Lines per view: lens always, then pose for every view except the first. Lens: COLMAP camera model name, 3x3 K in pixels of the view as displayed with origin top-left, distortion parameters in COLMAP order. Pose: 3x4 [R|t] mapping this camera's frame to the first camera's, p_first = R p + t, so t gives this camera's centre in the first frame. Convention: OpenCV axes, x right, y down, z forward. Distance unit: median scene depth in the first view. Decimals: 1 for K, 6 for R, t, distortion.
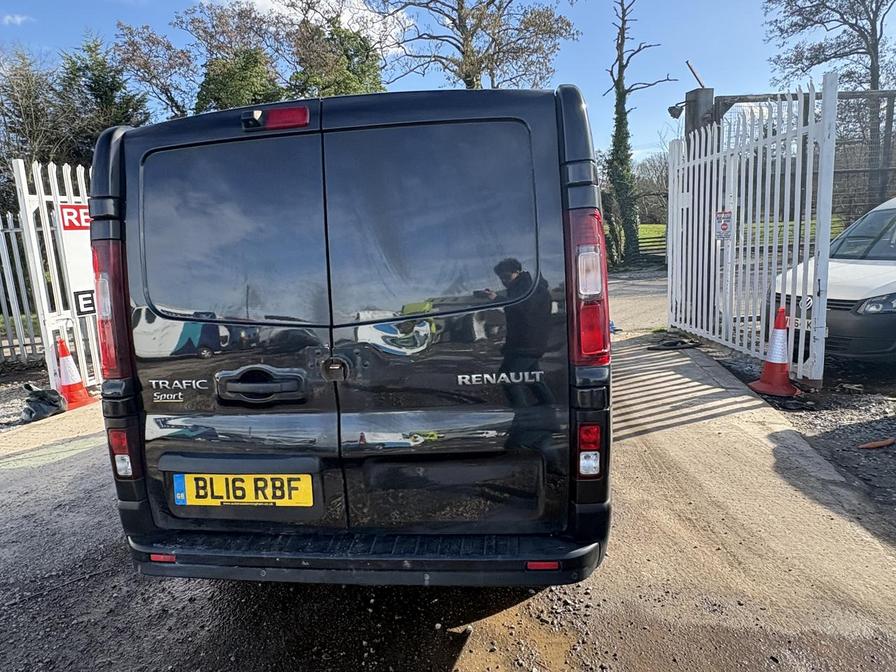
lens RADIAL K [[558.8, 0, 450.8], [0, 558.8, 330.9], [0, 0, 1]] dist [-0.001121, 0.002038]
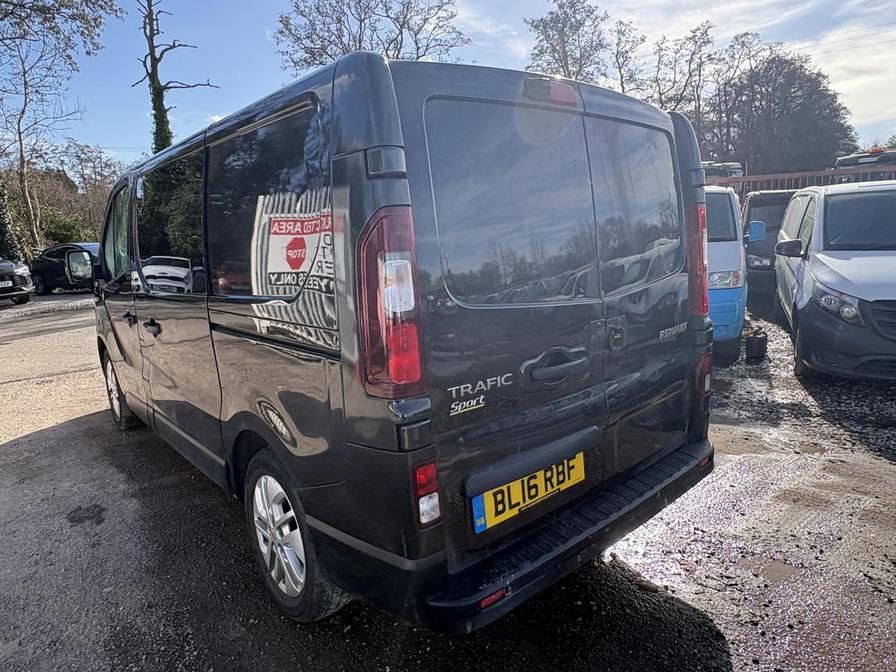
lens RADIAL K [[558.8, 0, 450.2], [0, 558.8, 329.2], [0, 0, 1]] dist [-0.001121, 0.002038]
pose [[0.668048, -0.103662, 0.736862, -0.215394], [0.116955, 0.992569, 0.033602, -0.004070], [-0.734869, 0.063732, 0.675207, 0.089487]]
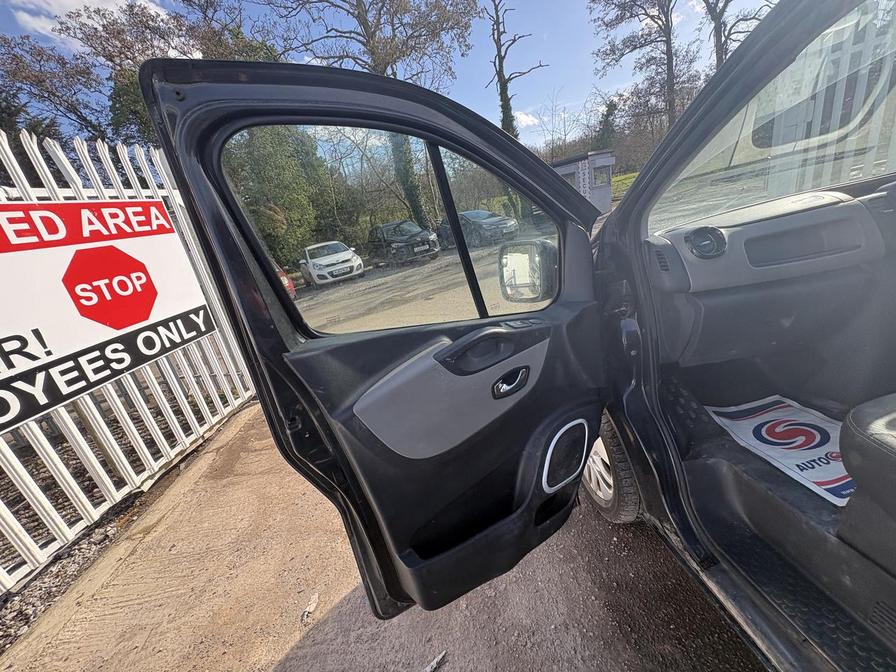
lens RADIAL K [[356.2, 0, 447.3], [0, 356.2, 335.5], [0, 0, 1]] dist [-0.000816, 0.000355]
pose [[0.962100, -0.199445, 0.185972, -0.158382], [0.169948, 0.971866, 0.163075, -0.072628], [-0.213264, -0.125289, 0.968928, 0.440970]]
